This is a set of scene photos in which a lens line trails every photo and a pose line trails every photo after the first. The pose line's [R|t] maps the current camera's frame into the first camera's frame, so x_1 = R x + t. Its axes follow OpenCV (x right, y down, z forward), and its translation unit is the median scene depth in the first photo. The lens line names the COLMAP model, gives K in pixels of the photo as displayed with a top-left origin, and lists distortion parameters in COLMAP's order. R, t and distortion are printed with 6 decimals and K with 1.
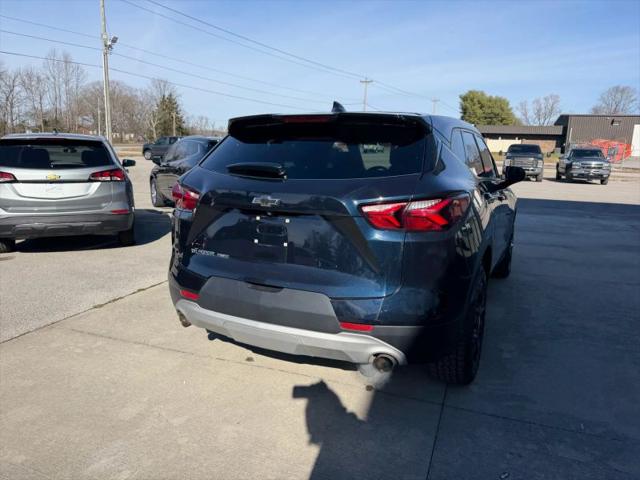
lens RADIAL K [[449.1, 0, 326.8], [0, 449.1, 237.7], [0, 0, 1]] dist [0.034710, -0.045277]
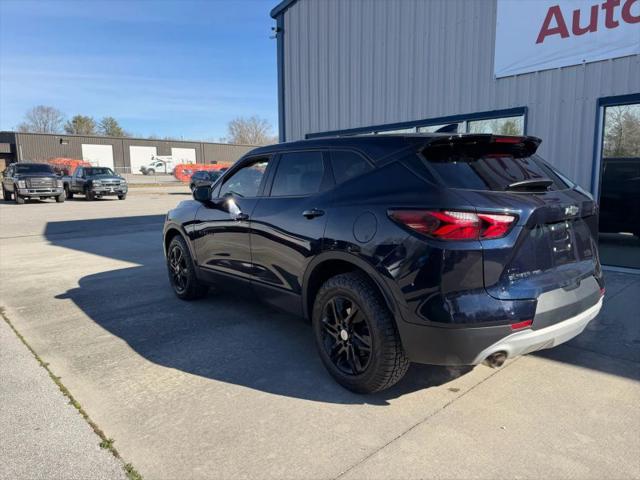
lens RADIAL K [[449.1, 0, 321.7], [0, 449.1, 239.7], [0, 0, 1]] dist [0.034710, -0.045277]
pose [[0.450644, -0.159364, 0.878364, -0.132691], [0.189914, 0.978528, 0.080101, -0.020388], [-0.872269, 0.130717, 0.471233, 0.093040]]
